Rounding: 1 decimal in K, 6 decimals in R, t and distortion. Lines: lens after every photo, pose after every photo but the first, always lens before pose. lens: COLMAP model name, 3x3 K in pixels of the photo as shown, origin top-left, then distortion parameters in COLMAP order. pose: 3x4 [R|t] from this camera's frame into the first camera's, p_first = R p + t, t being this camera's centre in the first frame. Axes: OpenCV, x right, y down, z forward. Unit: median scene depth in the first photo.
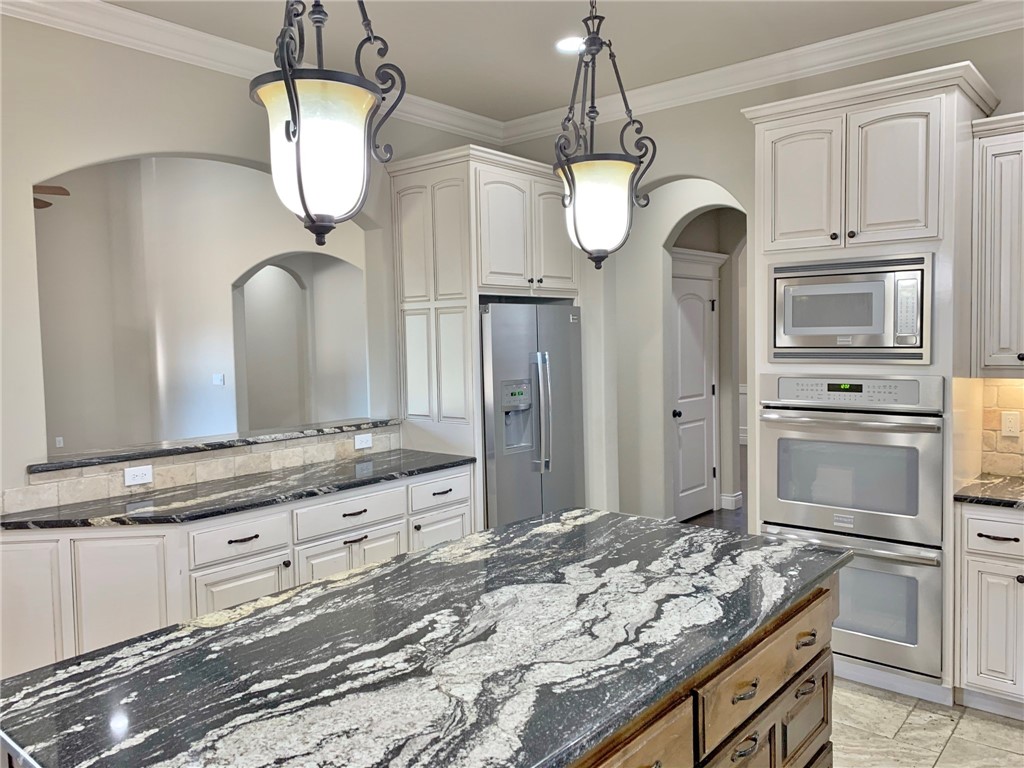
lens RADIAL K [[784.5, 0, 501.6], [0, 784.5, 375.3], [0, 0, 1]] dist [0.033795, -0.039092]
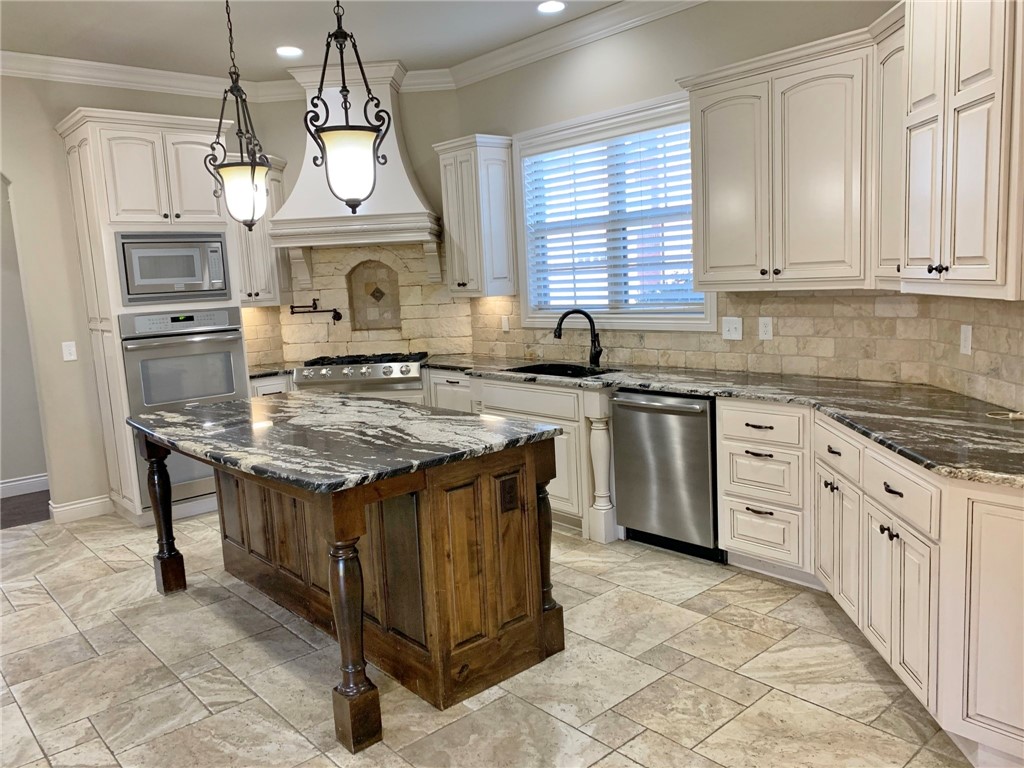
lens RADIAL K [[784.5, 0, 517.7], [0, 784.5, 385.4], [0, 0, 1]] dist [0.033795, -0.039092]
pose [[0.133165, -0.129572, 0.982588, -1.457996], [0.097698, 0.988305, 0.117085, 0.041213], [-0.986267, 0.080405, 0.144266, 0.252933]]
